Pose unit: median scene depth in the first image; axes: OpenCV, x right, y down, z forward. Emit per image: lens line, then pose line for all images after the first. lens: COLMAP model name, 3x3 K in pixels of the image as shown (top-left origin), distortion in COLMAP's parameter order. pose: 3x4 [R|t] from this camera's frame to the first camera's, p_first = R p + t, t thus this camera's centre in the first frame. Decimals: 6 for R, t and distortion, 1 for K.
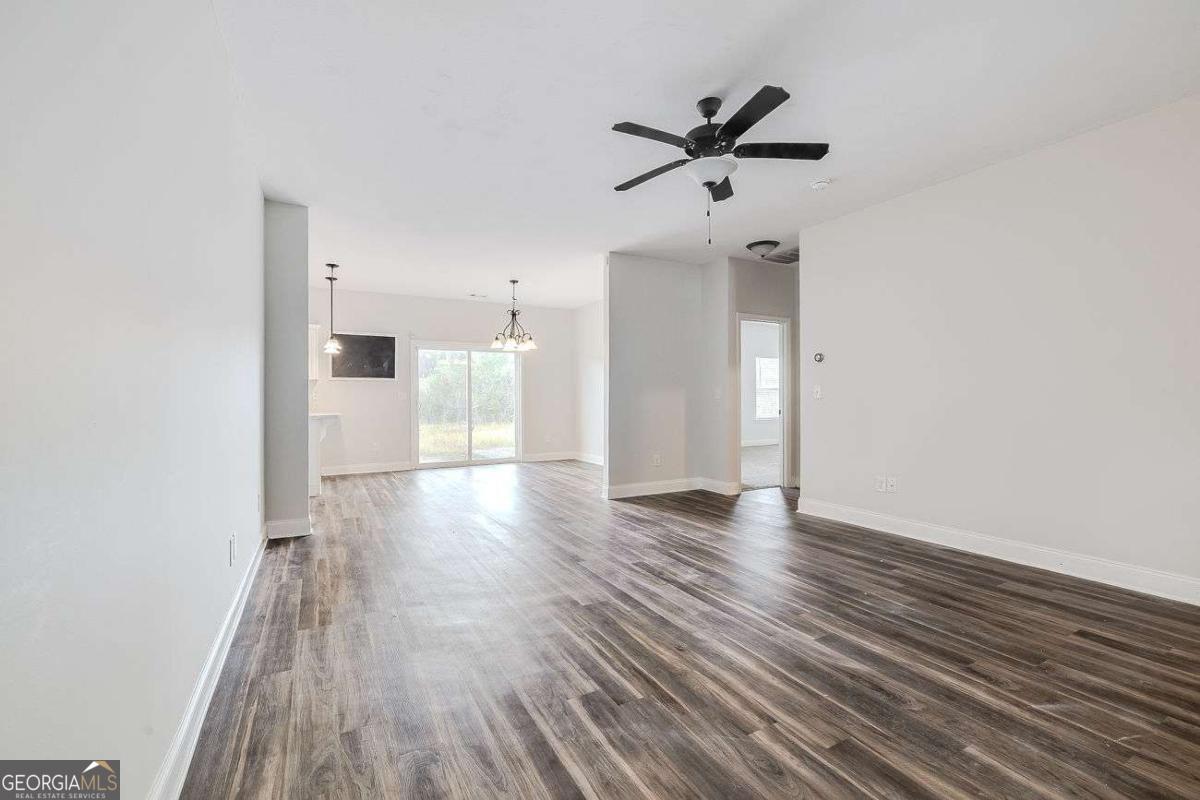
lens RADIAL K [[503.0, 0, 582.9], [0, 503.0, 397.8], [0, 0, 1]] dist [0.001348, 0.000419]
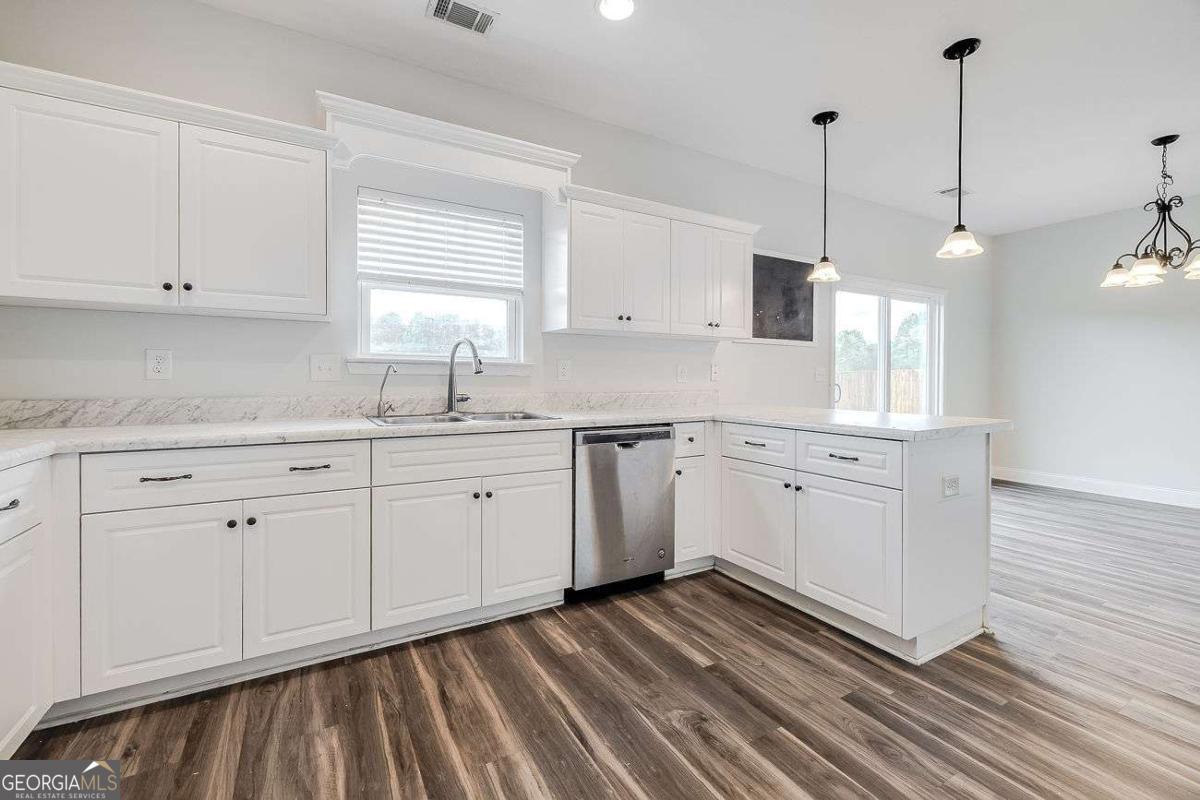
lens RADIAL K [[499.6, 0, 600.7], [0, 499.6, 393.9], [0, 0, 1]] dist [0.001462, 0.000010]
pose [[0.999109, 0.004756, 0.041939, -1.775482], [-0.006128, 0.999448, 0.032650, 0.002858], [-0.041761, -0.032878, 0.998587, 1.348830]]
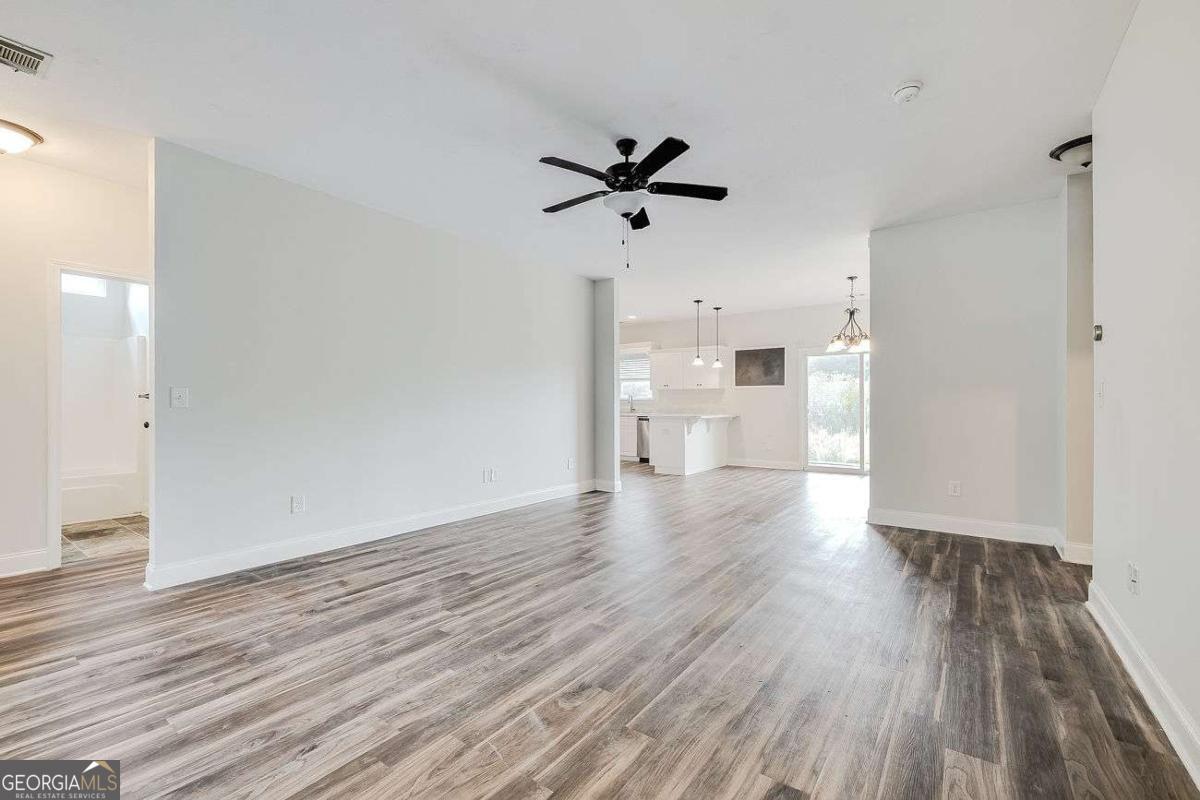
lens RADIAL K [[499.6, 0, 600.7], [0, 499.6, 393.9], [0, 0, 1]] dist [0.001462, 0.000010]
pose [[0.439461, -0.015009, -0.898136, 1.232907], [-0.000172, 0.999859, -0.016793, -0.003201], [0.898262, 0.007534, 0.439396, 0.448401]]
